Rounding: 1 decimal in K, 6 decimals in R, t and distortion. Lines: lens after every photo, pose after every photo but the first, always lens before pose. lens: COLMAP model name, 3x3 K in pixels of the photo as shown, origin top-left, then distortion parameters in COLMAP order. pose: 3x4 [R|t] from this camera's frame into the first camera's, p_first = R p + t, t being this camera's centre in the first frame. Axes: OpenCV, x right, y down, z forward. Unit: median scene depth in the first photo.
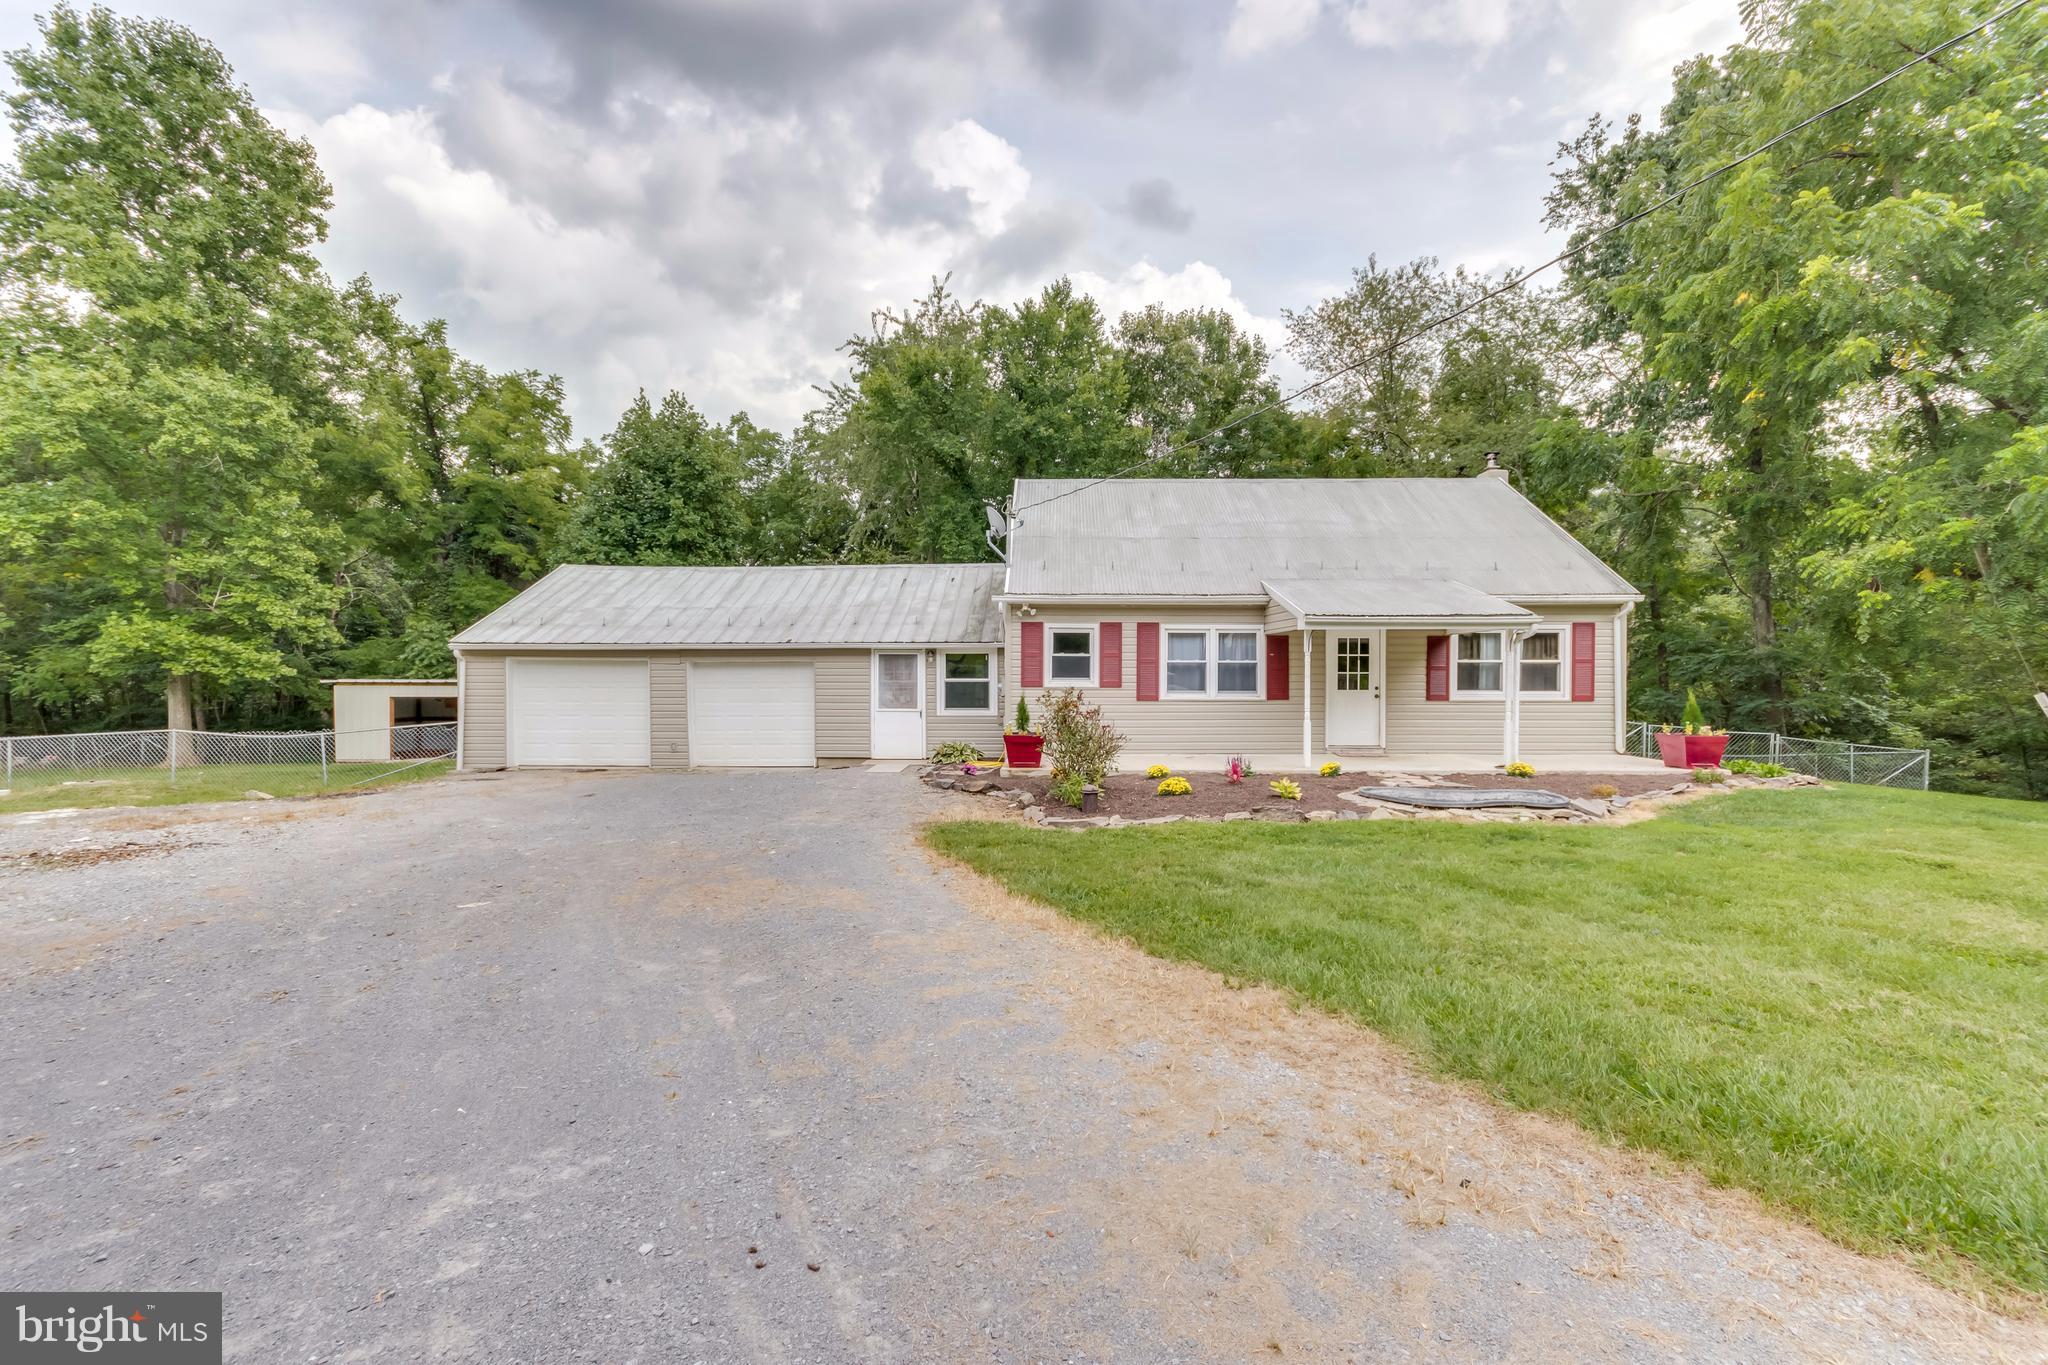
lens RADIAL K [[903.1, 0, 1022.9], [0, 903.1, 684.9], [0, 0, 1]] dist [-0.000945, -0.000452]
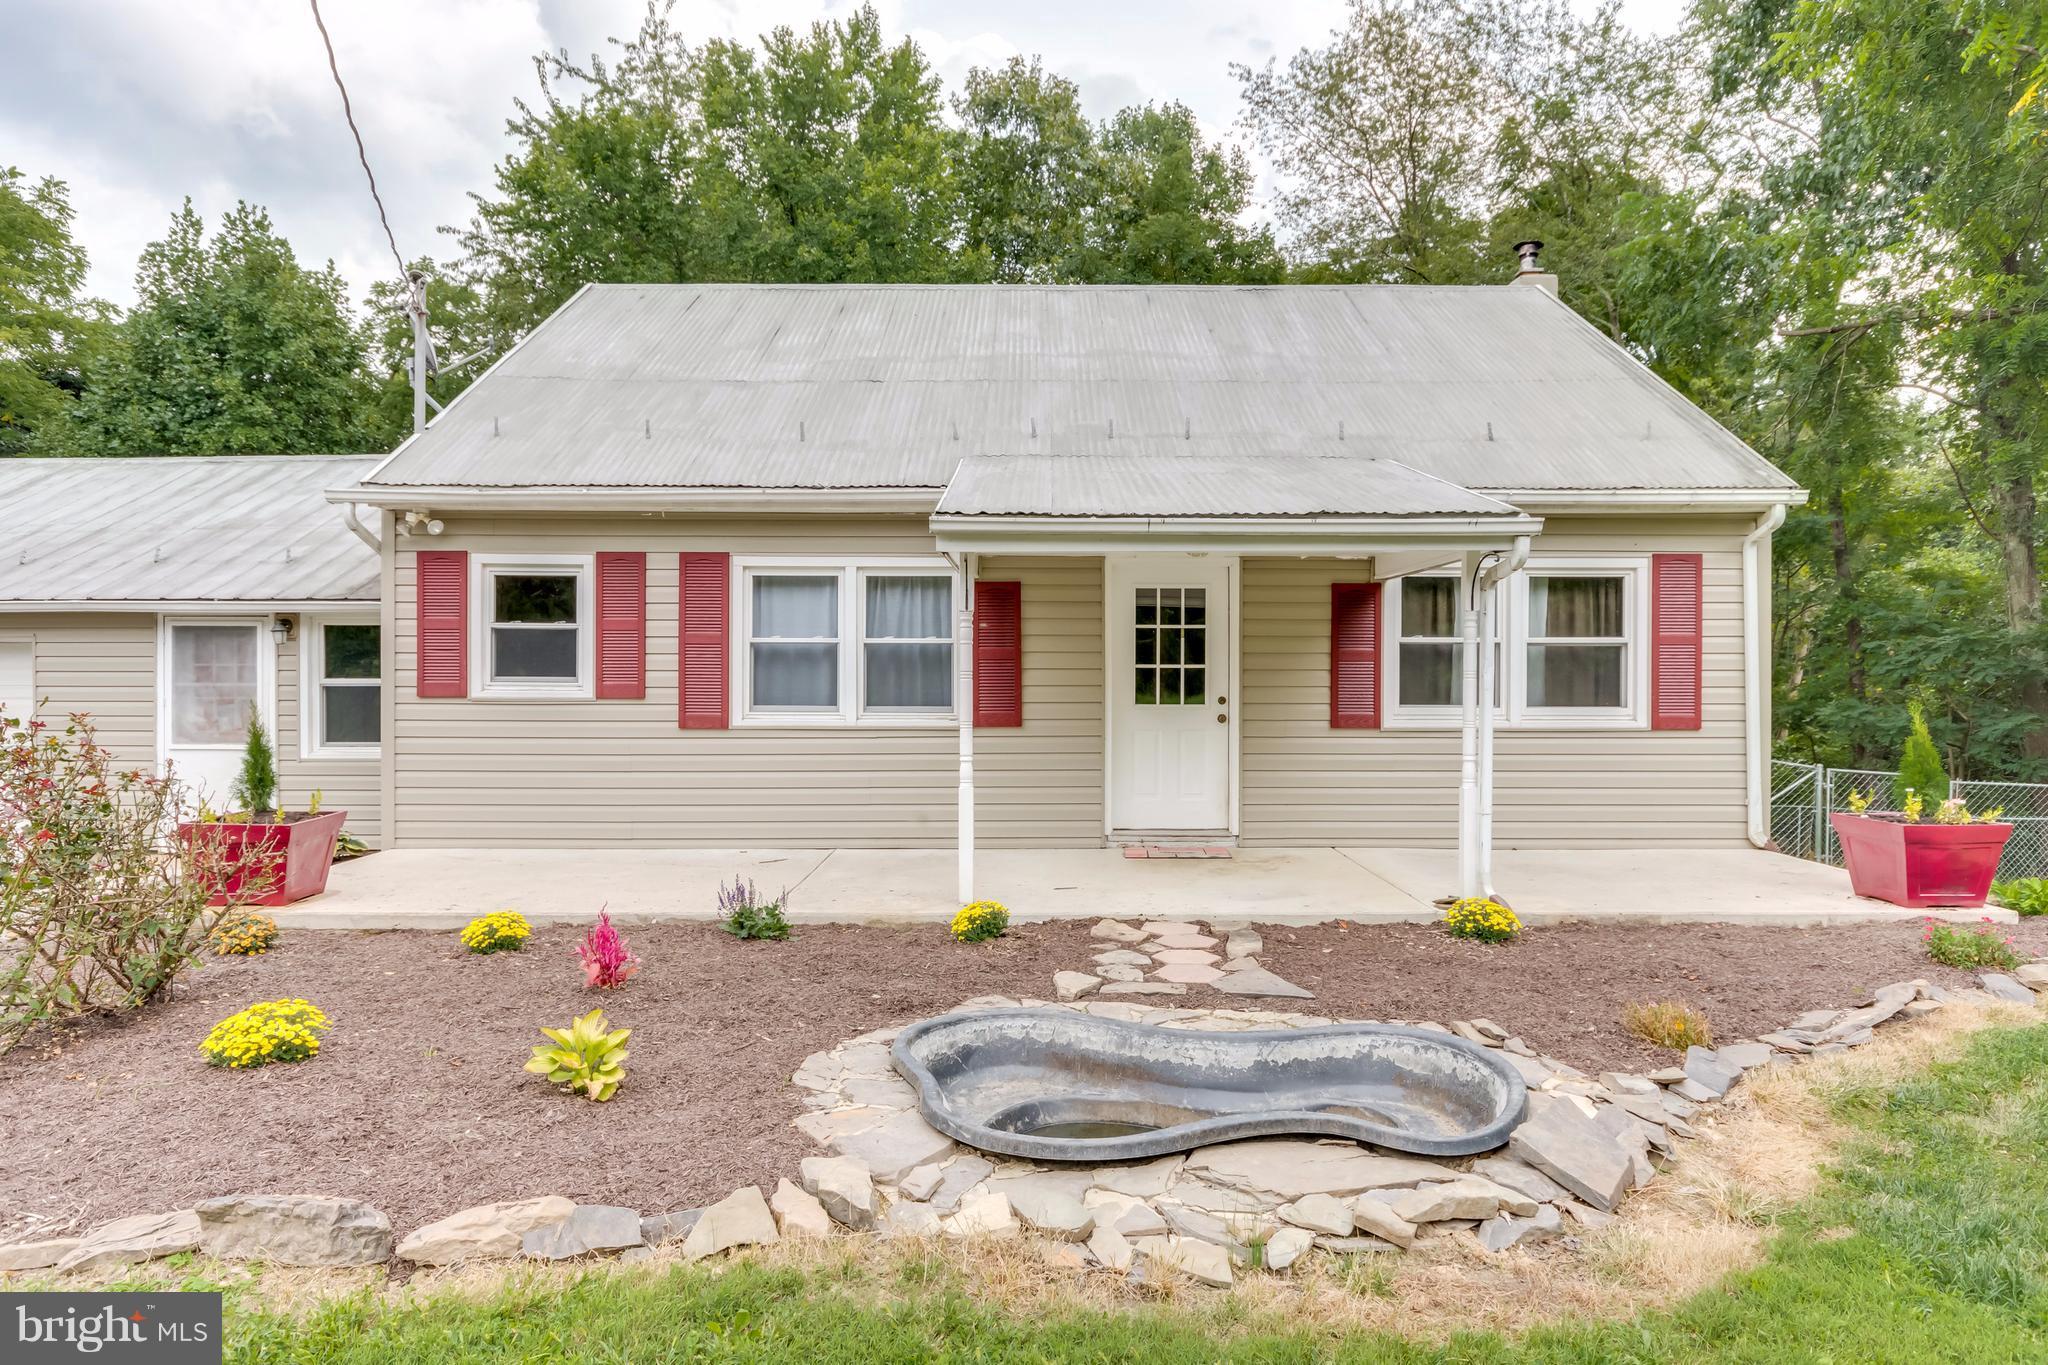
lens RADIAL K [[1237.3, 0, 1024.0], [0, 1237.3, 682.5], [0, 0, 1]] dist [-0.004771, -0.000793]
pose [[0.999750, 0.000047, 0.022352, 0.279093], [0.000034, 0.999994, -0.003586, -0.003093], [-0.022352, 0.003586, 0.999744, 0.388438]]
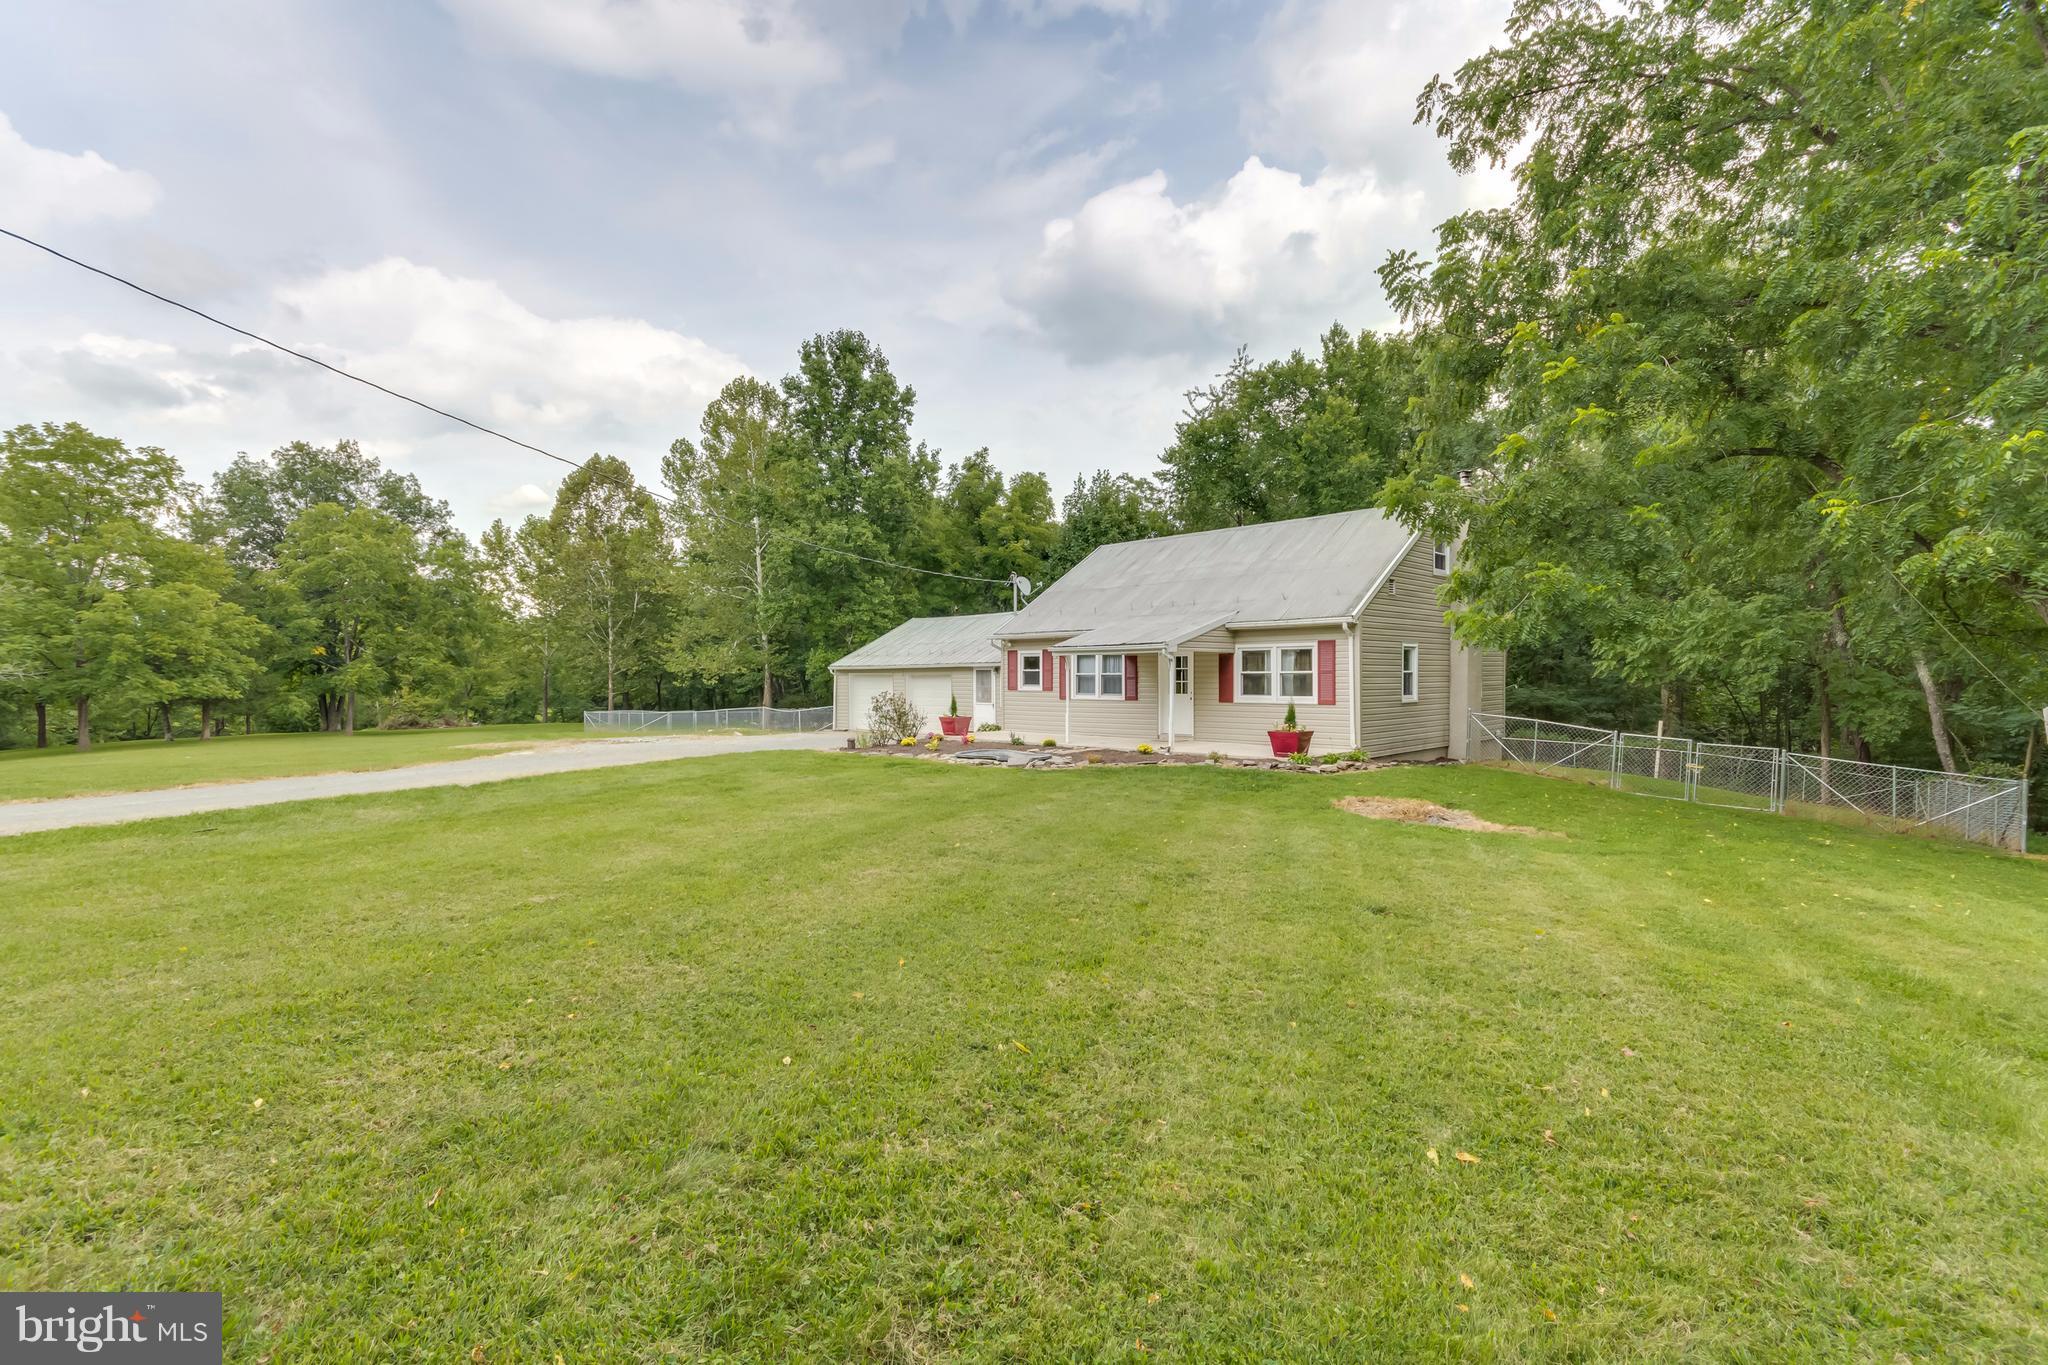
lens RADIAL K [[903.1, 0, 1022.9], [0, 903.1, 684.9], [0, 0, 1]] dist [-0.000945, -0.000452]
pose [[0.718713, 0.002086, -0.695303, 1.152752], [0.001117, 0.999991, 0.004154, -0.014162], [0.695306, -0.003762, 0.718704, -0.160108]]
